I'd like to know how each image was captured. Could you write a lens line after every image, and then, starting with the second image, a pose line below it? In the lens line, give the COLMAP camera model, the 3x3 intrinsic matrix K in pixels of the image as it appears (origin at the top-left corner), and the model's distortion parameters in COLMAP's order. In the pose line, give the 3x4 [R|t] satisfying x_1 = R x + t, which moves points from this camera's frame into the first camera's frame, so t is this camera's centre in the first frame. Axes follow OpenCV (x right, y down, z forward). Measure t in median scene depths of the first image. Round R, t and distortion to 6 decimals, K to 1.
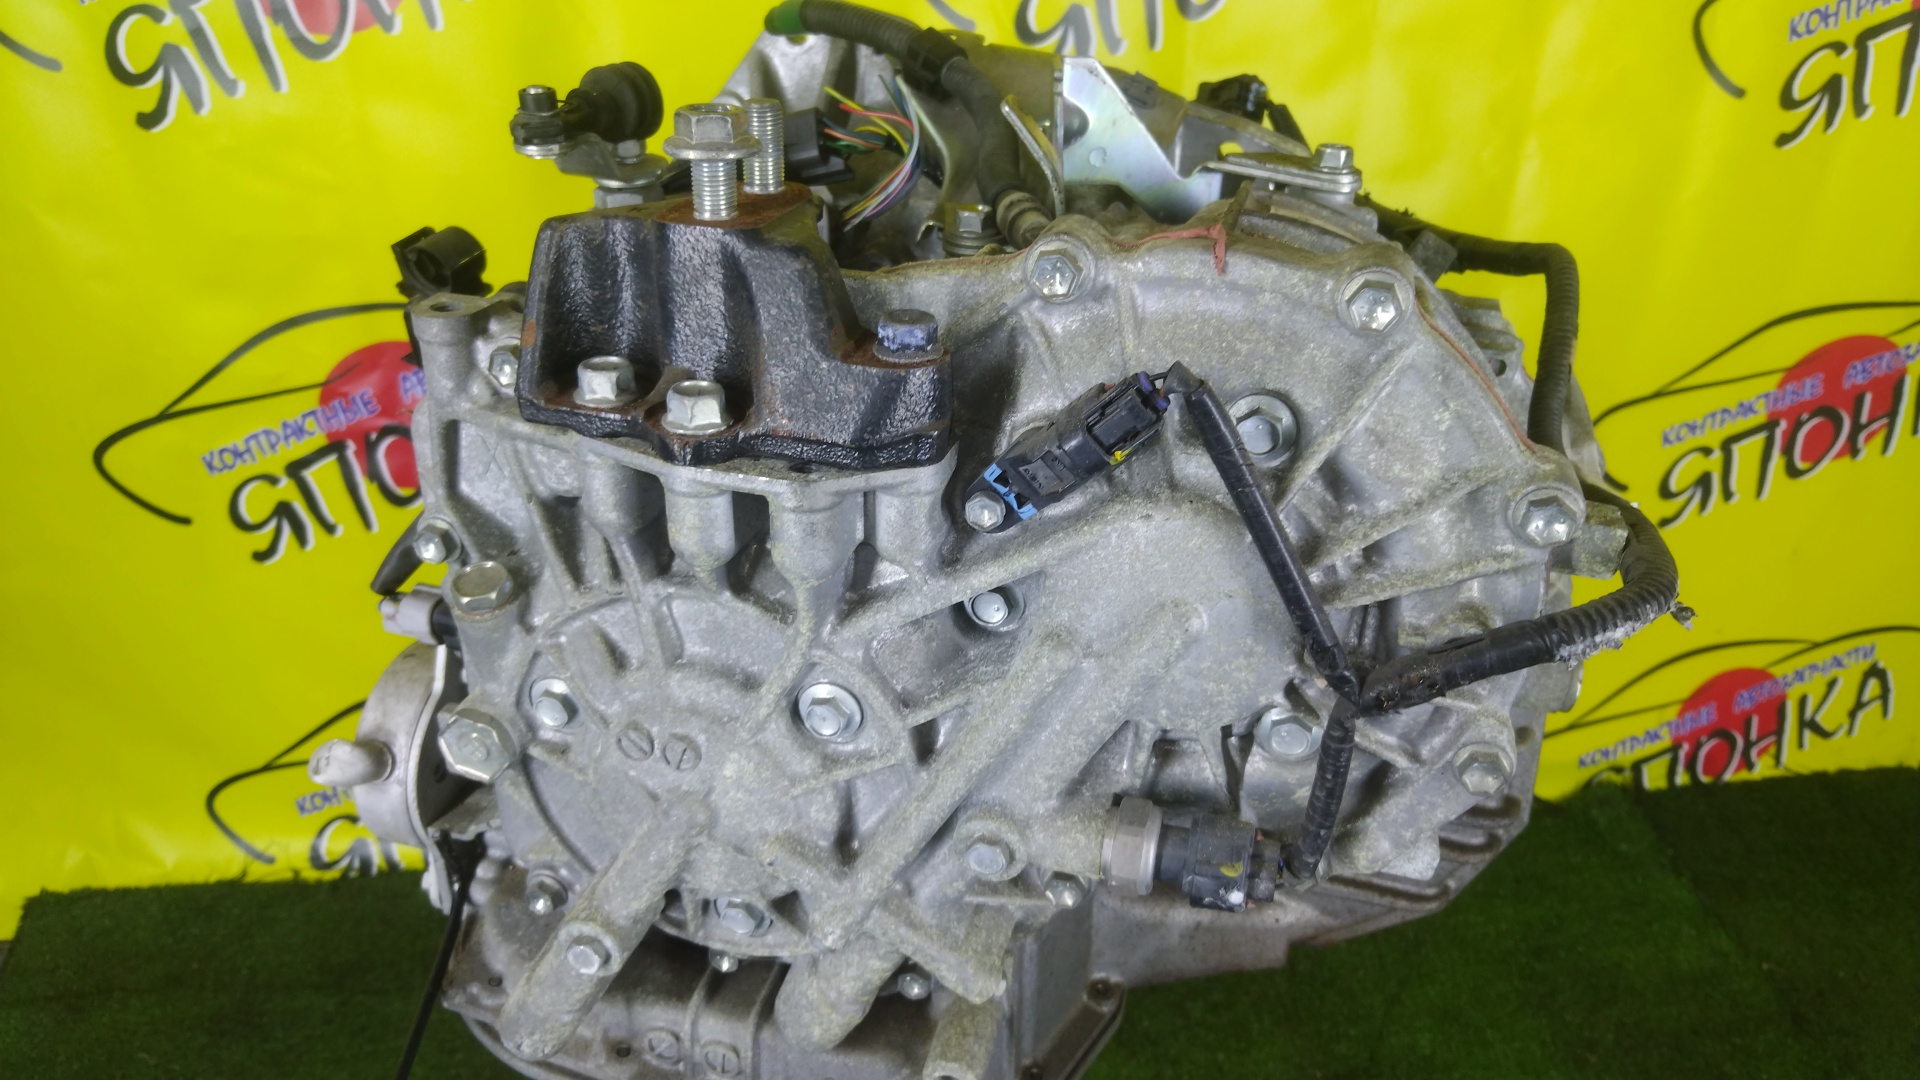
lens RADIAL K [[1363.4, 0, 957.4], [0, 1363.4, 553.9], [0, 0, 1]] dist [-0.005825, 0.009147]
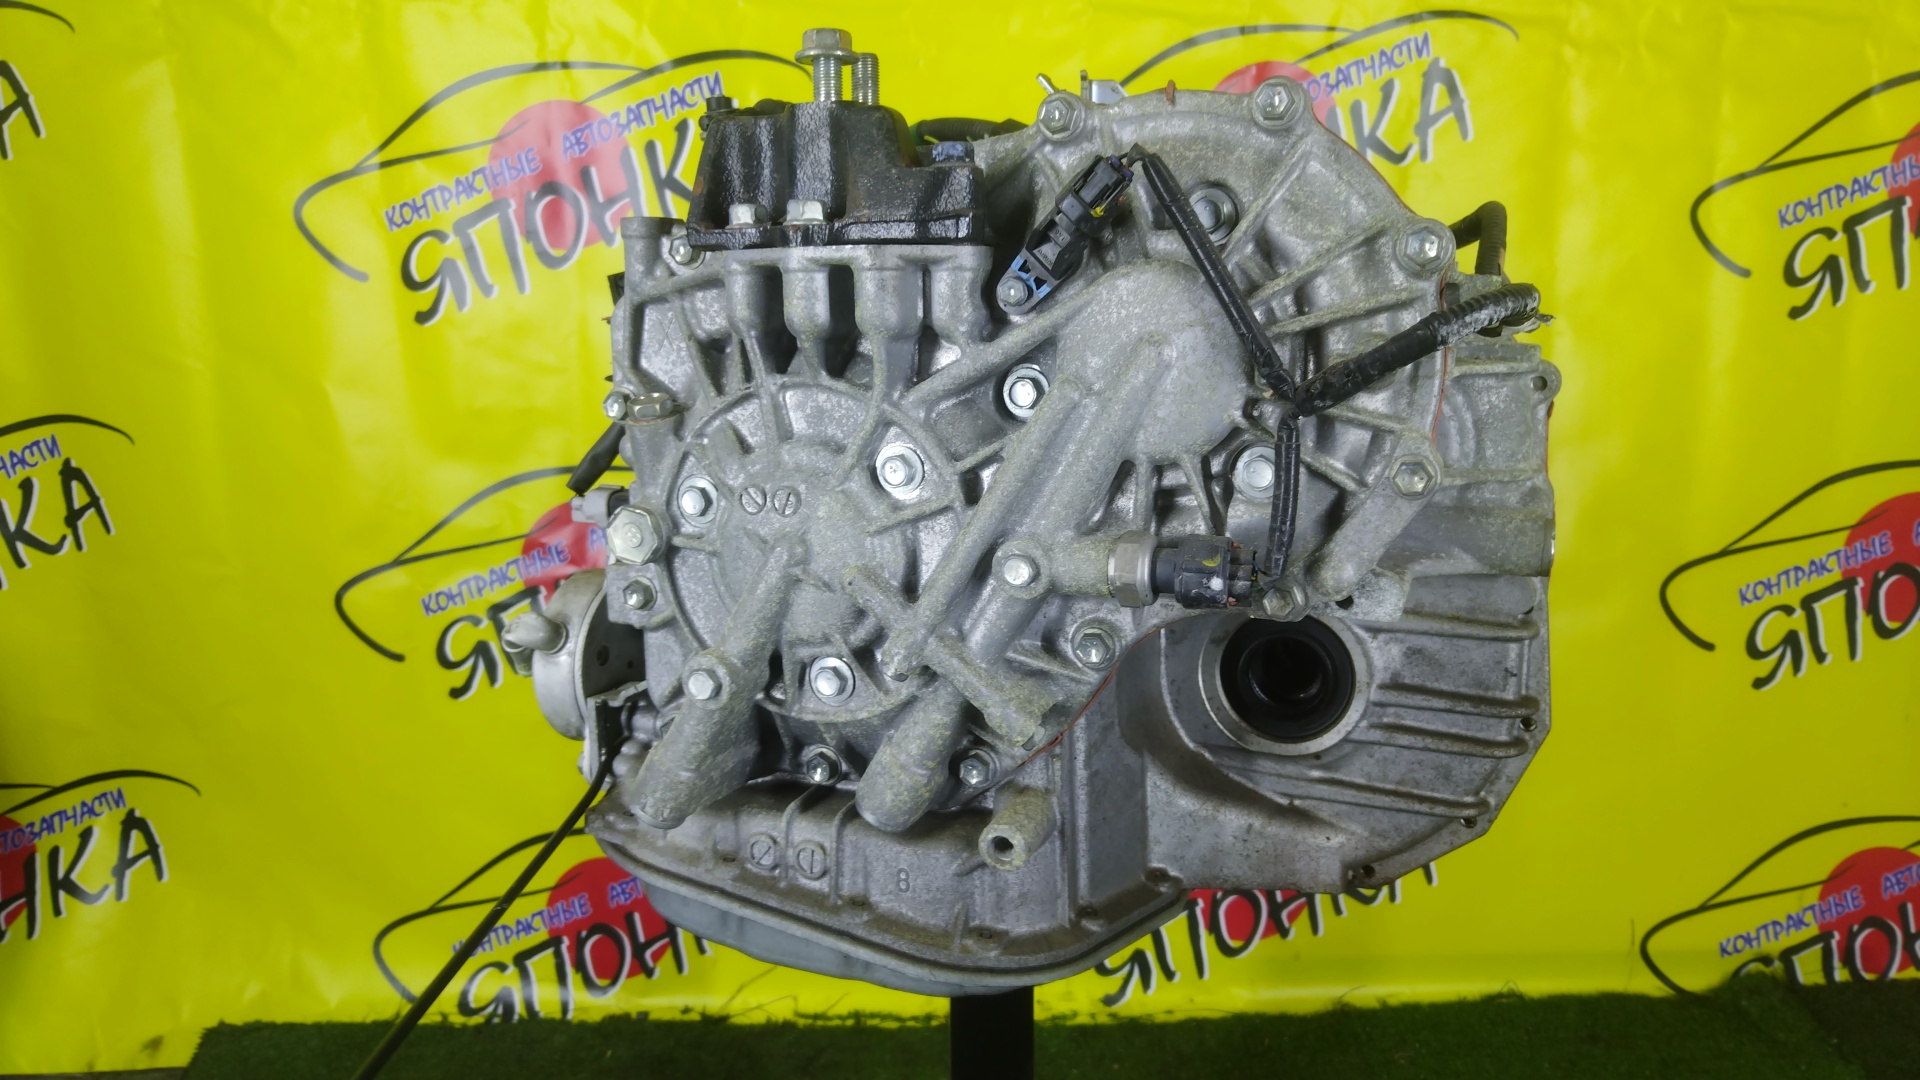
lens RADIAL K [[1366.6, 0, 960.0], [0, 1366.6, 540.0], [0, 0, 1]] dist [-0.001832, 0.005310]
pose [[0.993473, -0.019180, -0.112440, 0.044775], [-0.017224, 0.949232, -0.314104, 0.242730], [0.112757, 0.313991, 0.942707, -0.082832]]
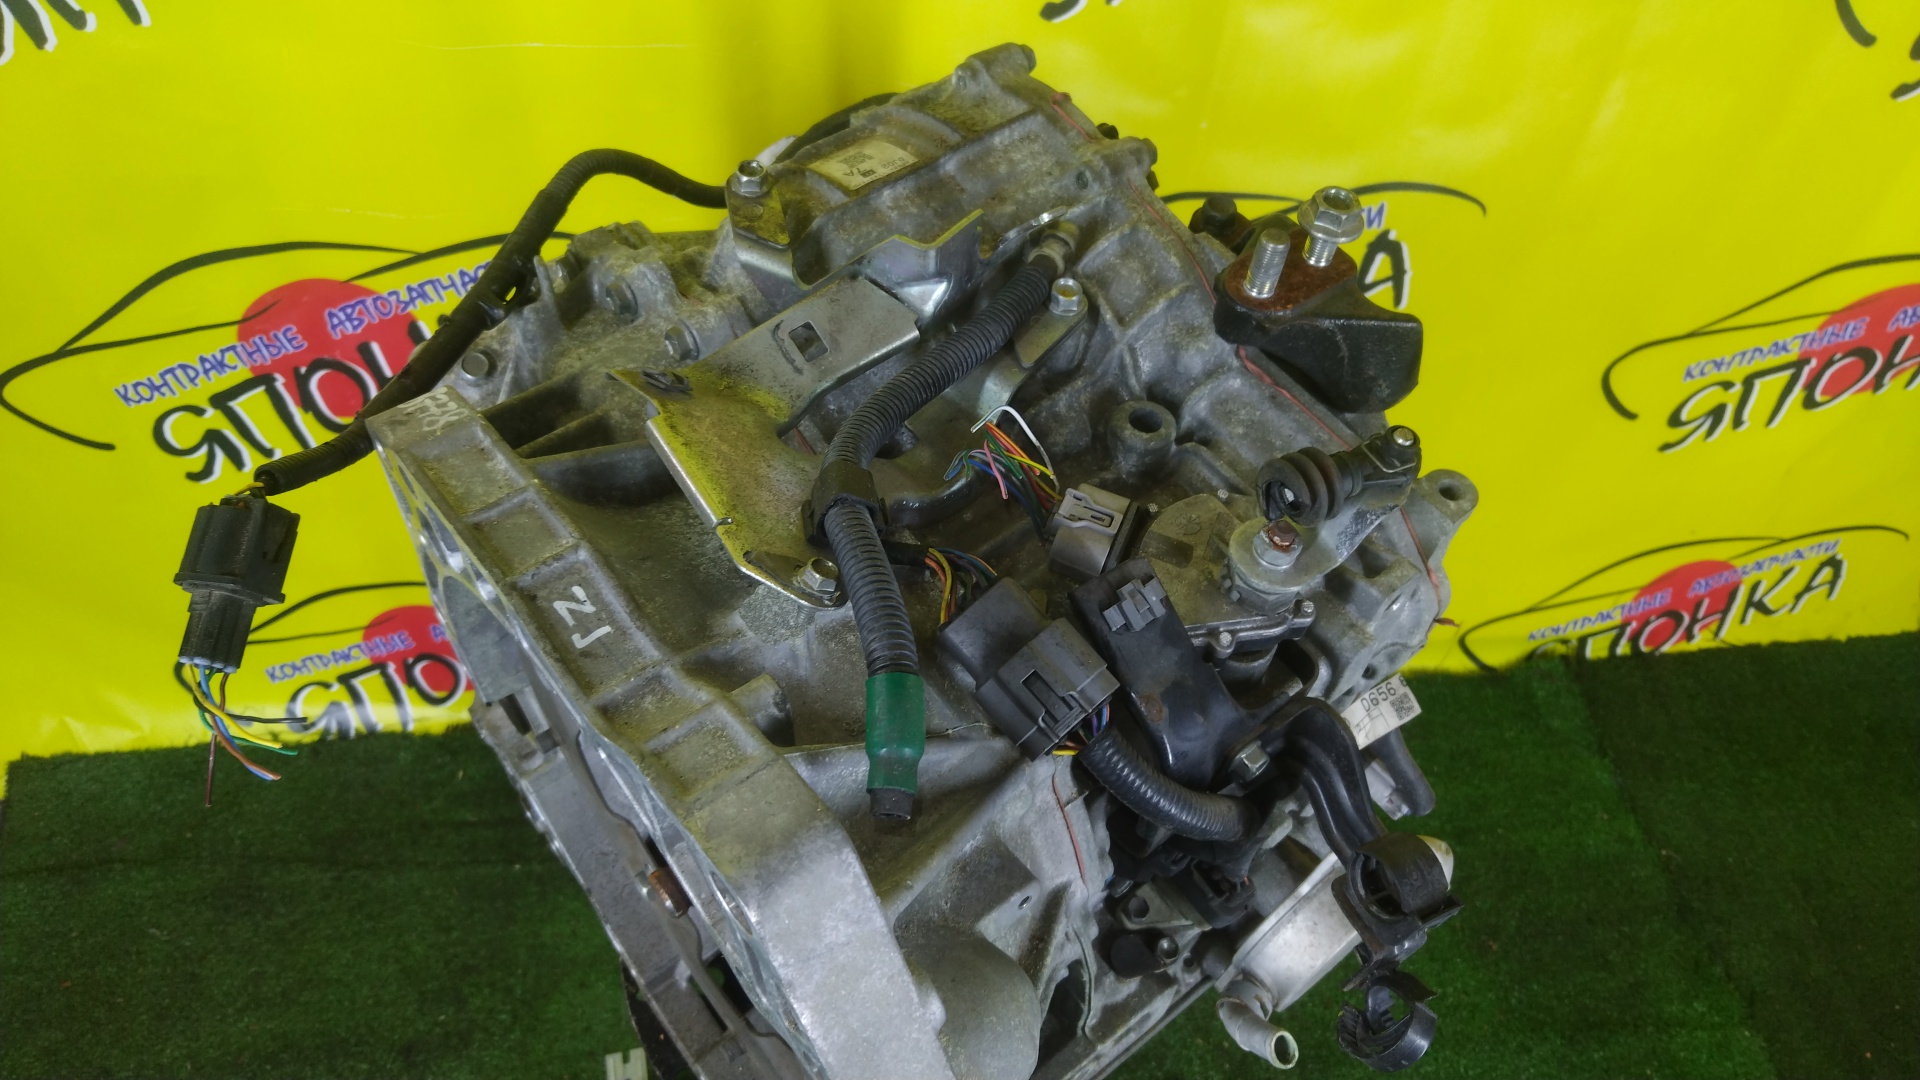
lens RADIAL K [[1328.5, 0, 947.2], [0, 1328.5, 550.9], [0, 0, 1]] dist [-0.006512, 0.009273]
pose [[0.998670, 0.031665, 0.040692, -0.032826], [-0.043670, 0.939036, 0.341034, -0.293656], [-0.027412, -0.342358, 0.939170, 0.117288]]
